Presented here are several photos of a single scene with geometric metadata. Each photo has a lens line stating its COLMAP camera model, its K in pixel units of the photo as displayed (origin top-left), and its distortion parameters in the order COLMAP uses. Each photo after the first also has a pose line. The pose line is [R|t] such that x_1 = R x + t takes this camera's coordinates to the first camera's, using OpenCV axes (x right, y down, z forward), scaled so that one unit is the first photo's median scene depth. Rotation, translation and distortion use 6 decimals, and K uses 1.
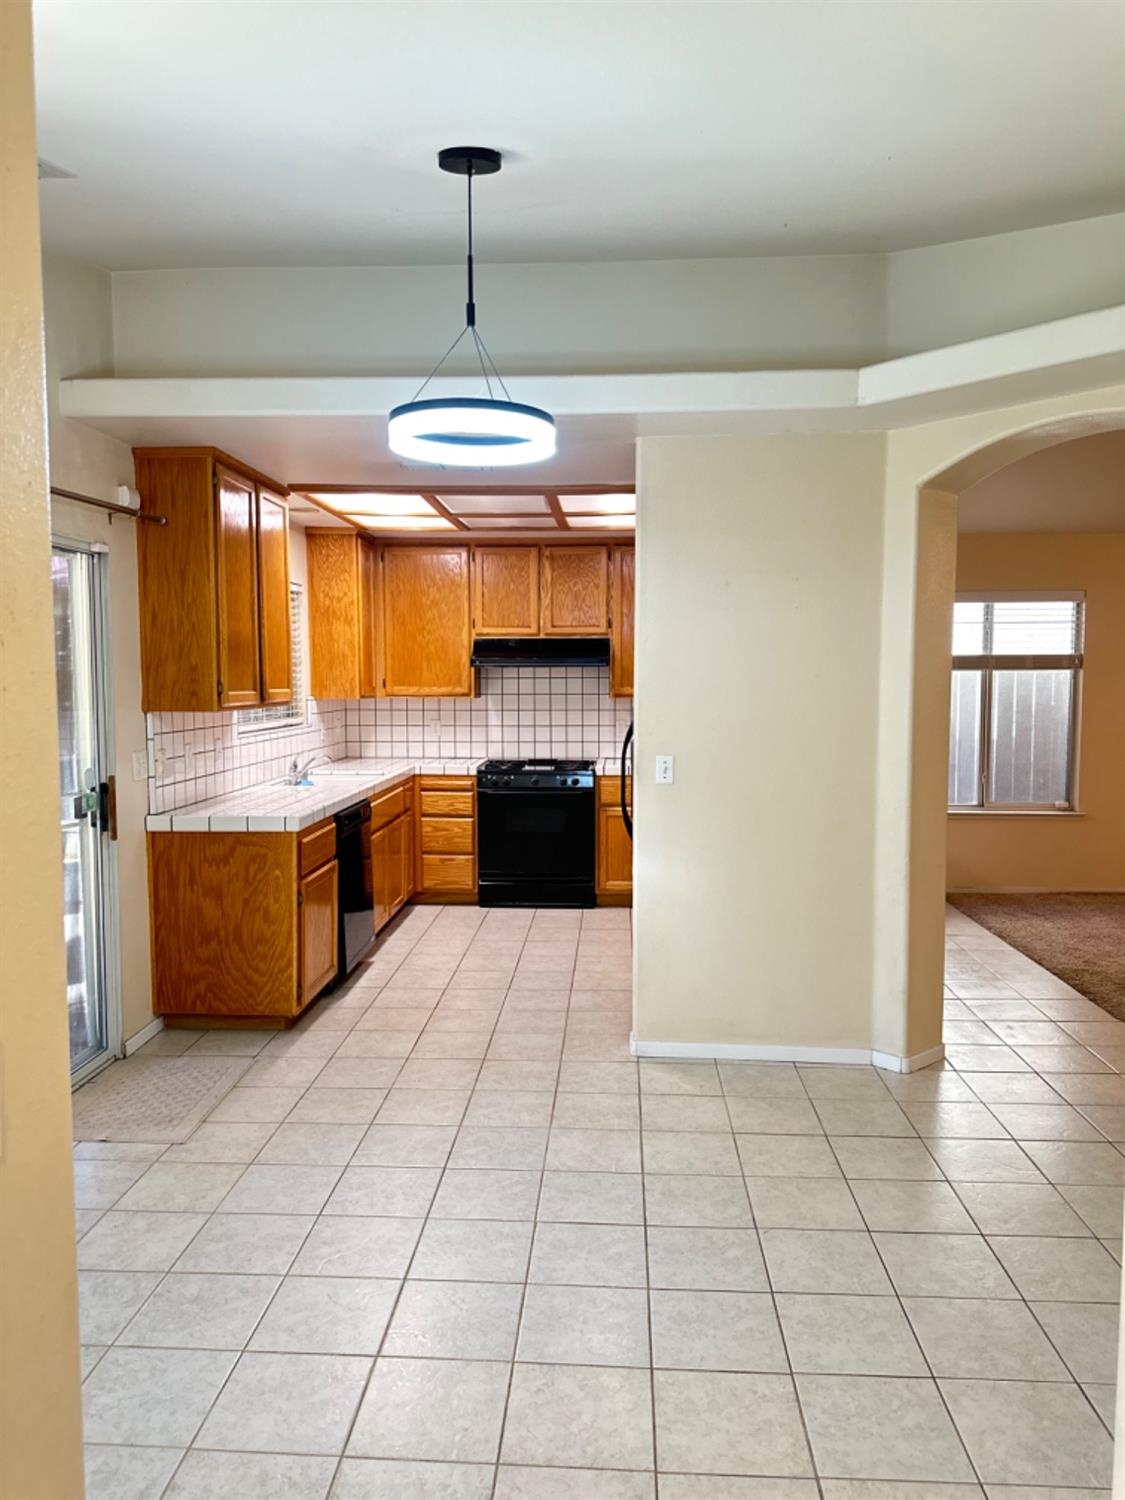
lens RADIAL K [[1067.3, 0, 566.2], [0, 1067.3, 750.3], [0, 0, 1]] dist [0.137589, -0.171603]
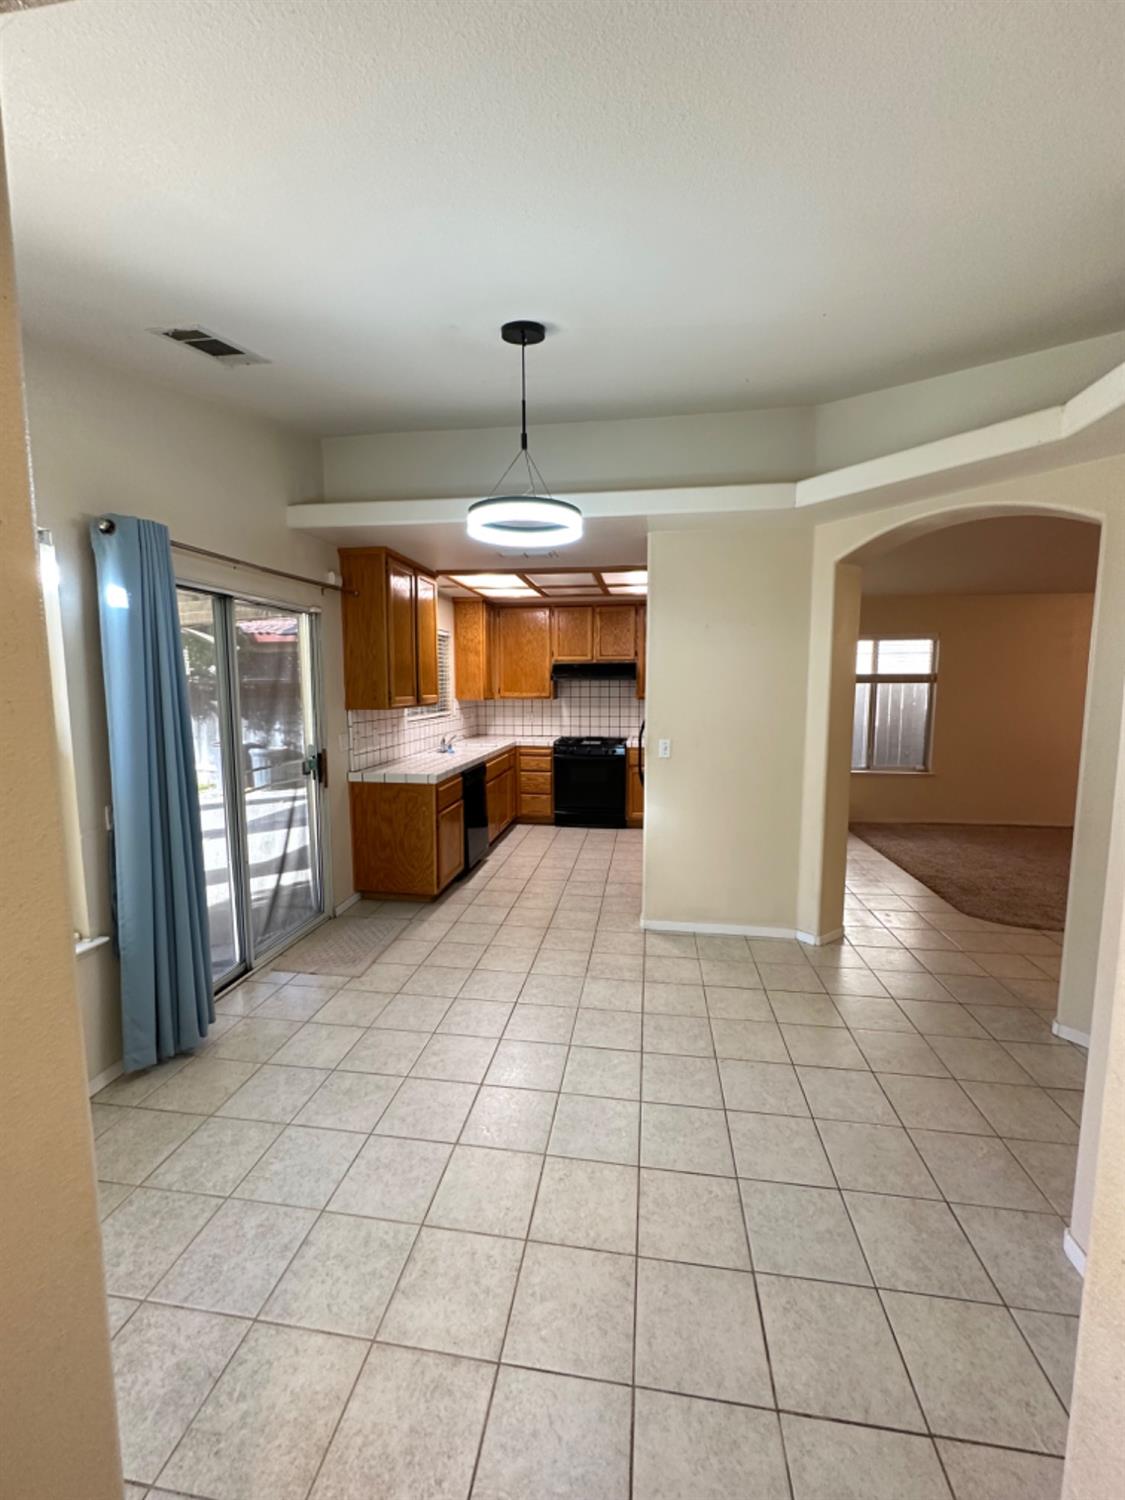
lens RADIAL K [[603.4, 0, 563.3], [0, 603.4, 746.3], [0, 0, 1]] dist [0.000584, 0.000631]
pose [[0.995617, 0.009229, -0.093070, 0.027736], [-0.006133, 0.999420, 0.033492, -0.013243], [0.093325, -0.032774, 0.995096, 0.121740]]
